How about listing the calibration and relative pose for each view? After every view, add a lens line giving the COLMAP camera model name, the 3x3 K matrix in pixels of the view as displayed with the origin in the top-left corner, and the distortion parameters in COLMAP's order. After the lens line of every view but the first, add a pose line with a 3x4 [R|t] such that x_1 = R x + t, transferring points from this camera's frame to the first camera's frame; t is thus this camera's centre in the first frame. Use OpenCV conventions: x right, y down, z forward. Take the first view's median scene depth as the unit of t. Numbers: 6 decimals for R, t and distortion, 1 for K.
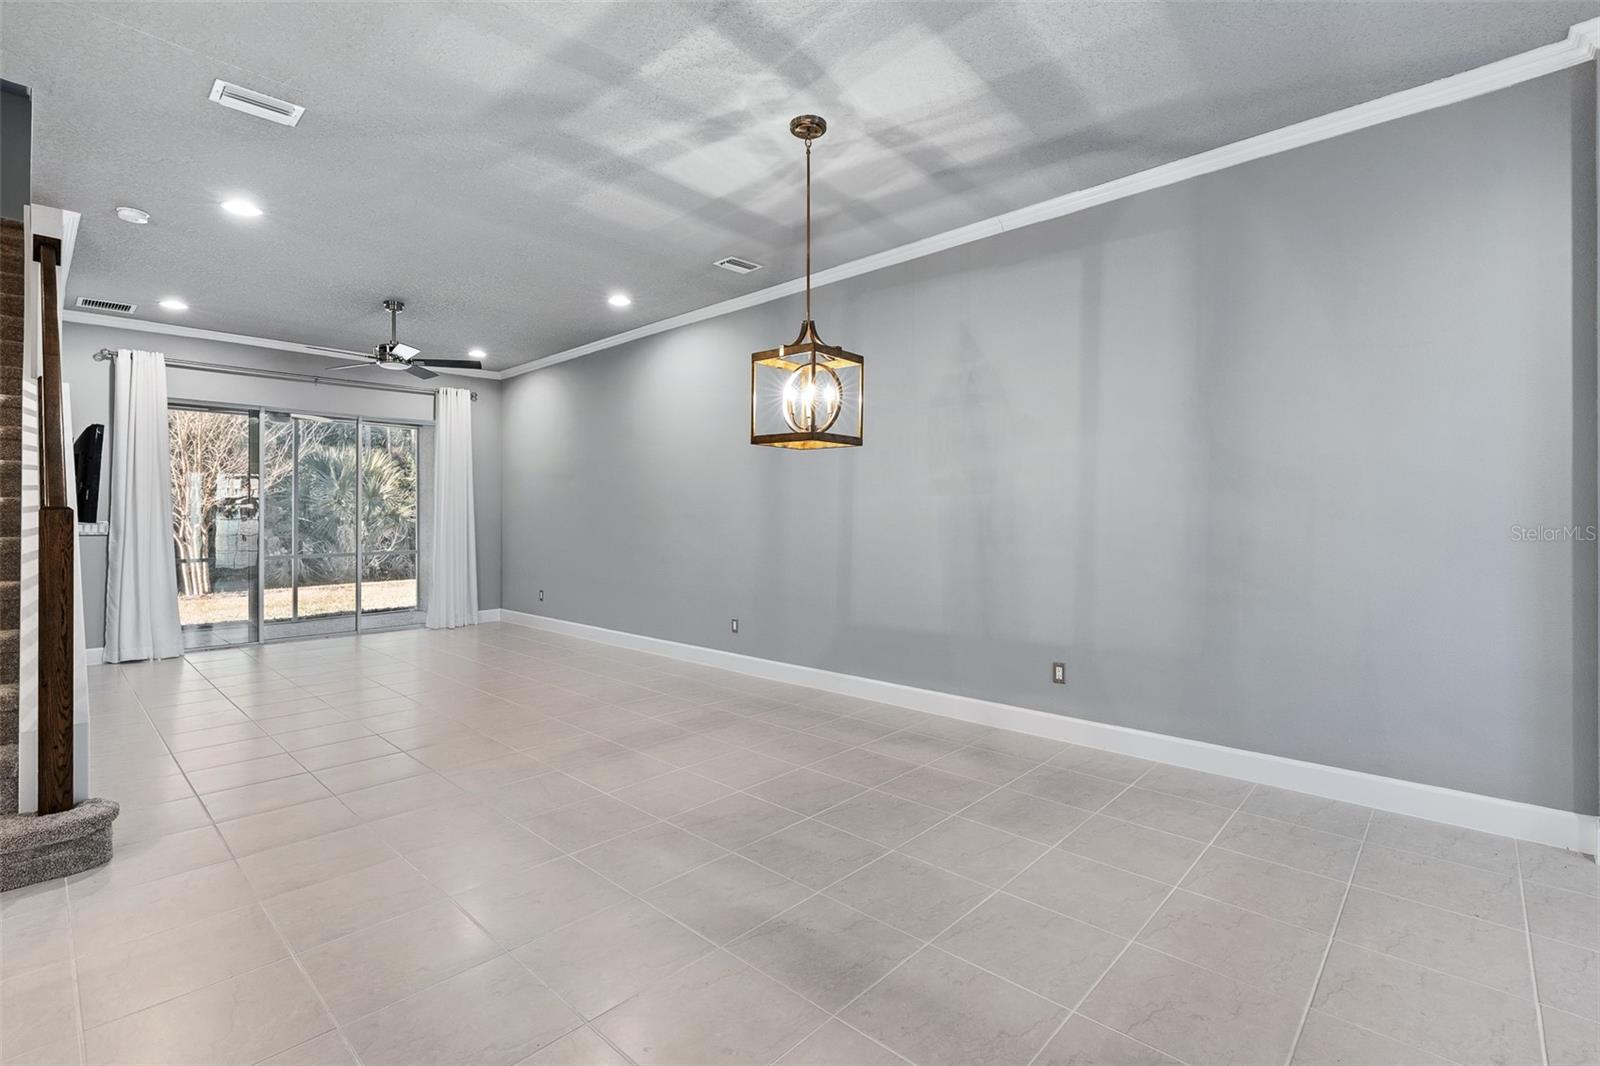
lens RADIAL K [[725.3, 0, 798.1], [0, 725.3, 516.4], [0, 0, 1]] dist [-0.009347, 0.003619]
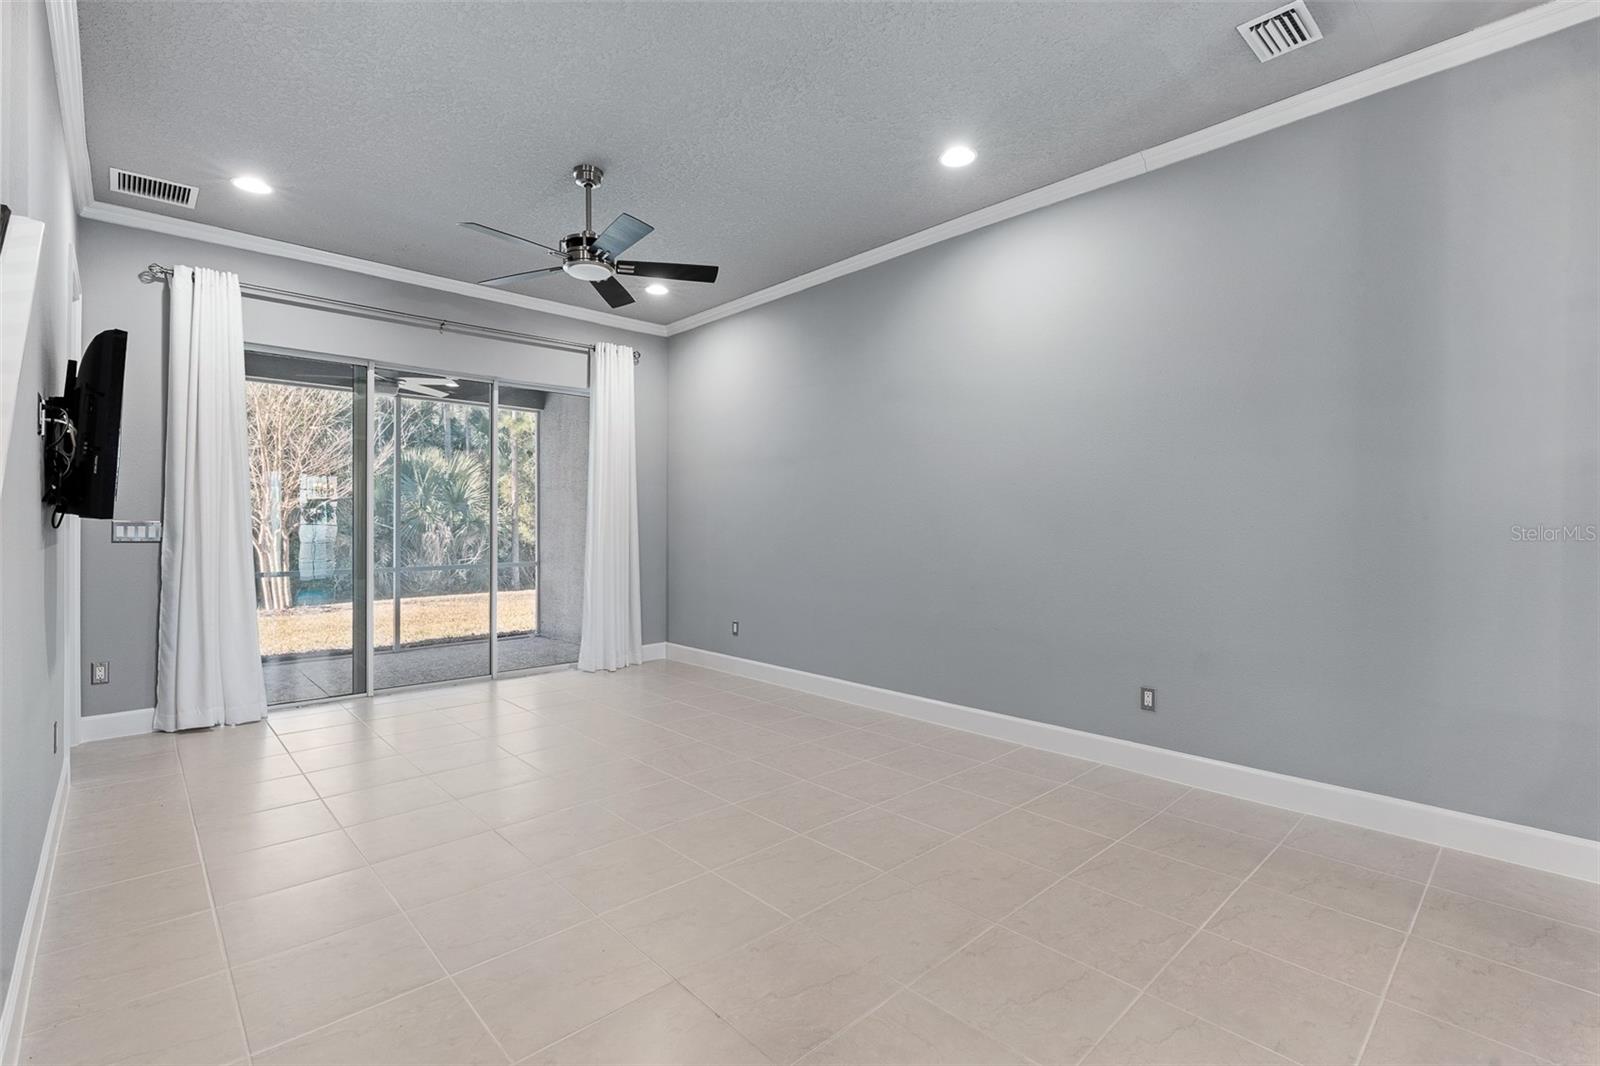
lens RADIAL K [[725.3, 0, 799.7], [0, 725.3, 529.4], [0, 0, 1]] dist [-0.009347, 0.003619]
pose [[0.997892, 0.003136, -0.064822, -0.239792], [-0.002806, 0.999983, 0.005183, 0.007015], [0.064837, -0.004990, 0.997883, 0.277114]]
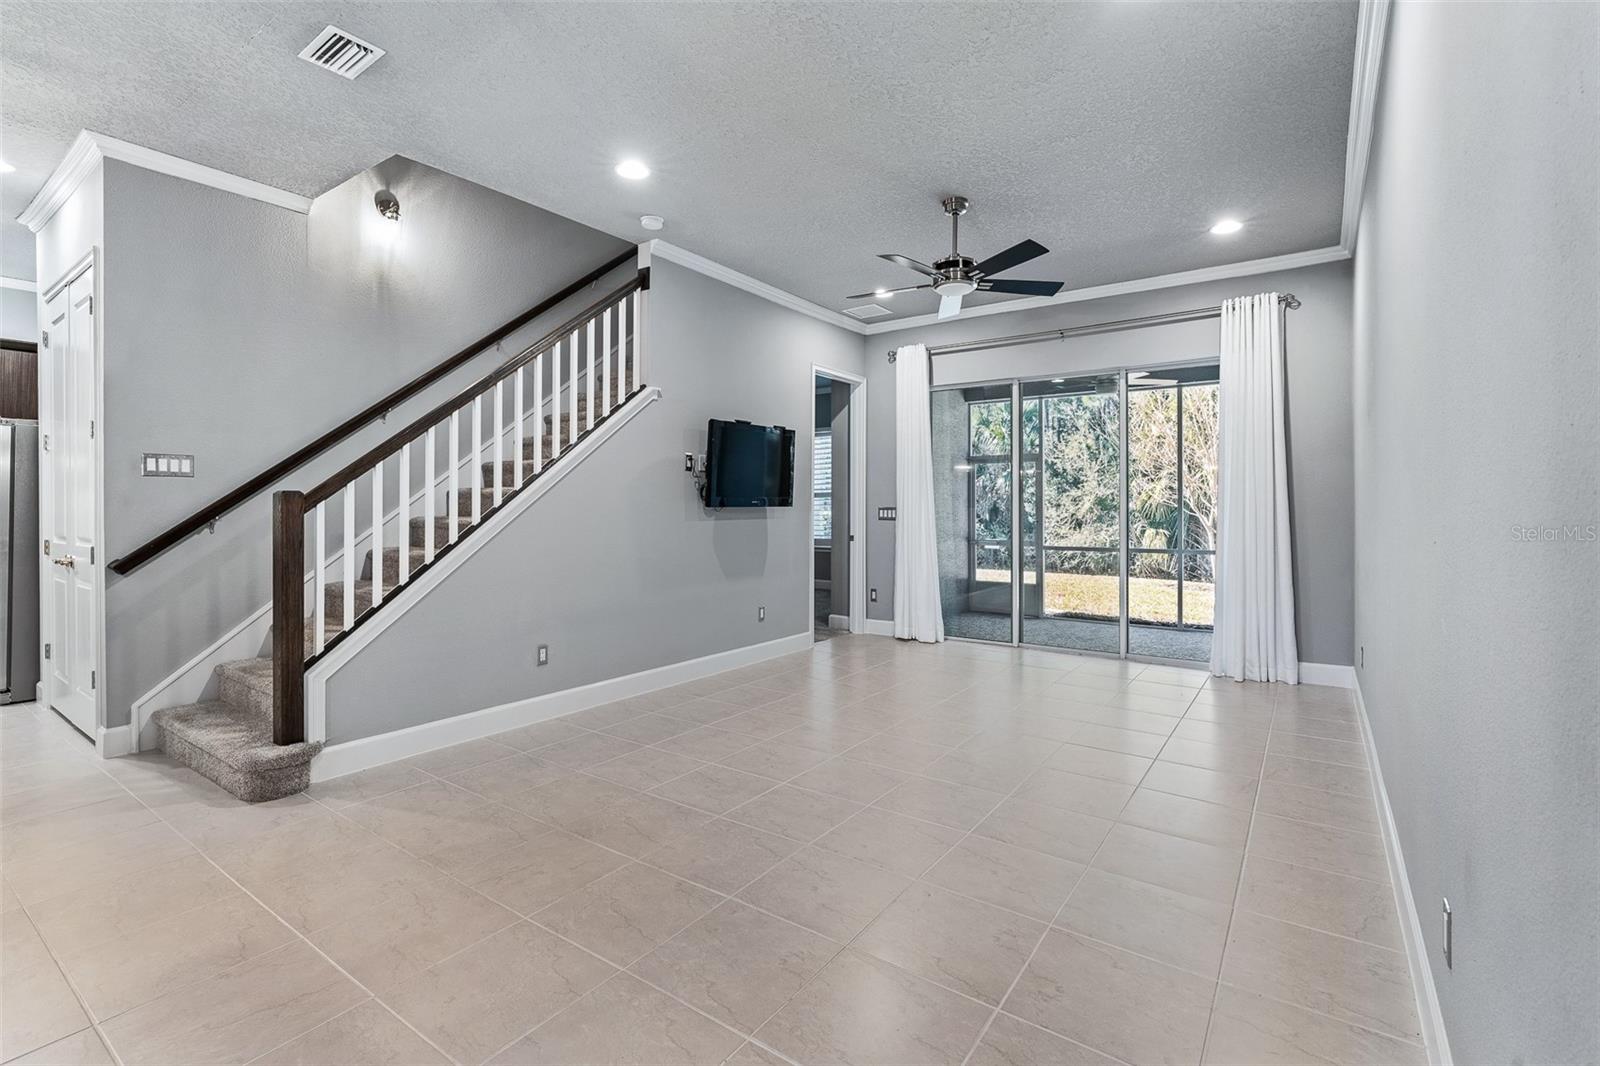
lens RADIAL K [[725.3, 0, 802.7], [0, 725.3, 505.8], [0, 0, 1]] dist [-0.009347, 0.003619]
pose [[0.138977, -0.000089, -0.990296, 0.089884], [-0.001005, 0.999999, -0.000231, 0.003813], [0.990295, 0.001027, 0.138977, 0.537117]]
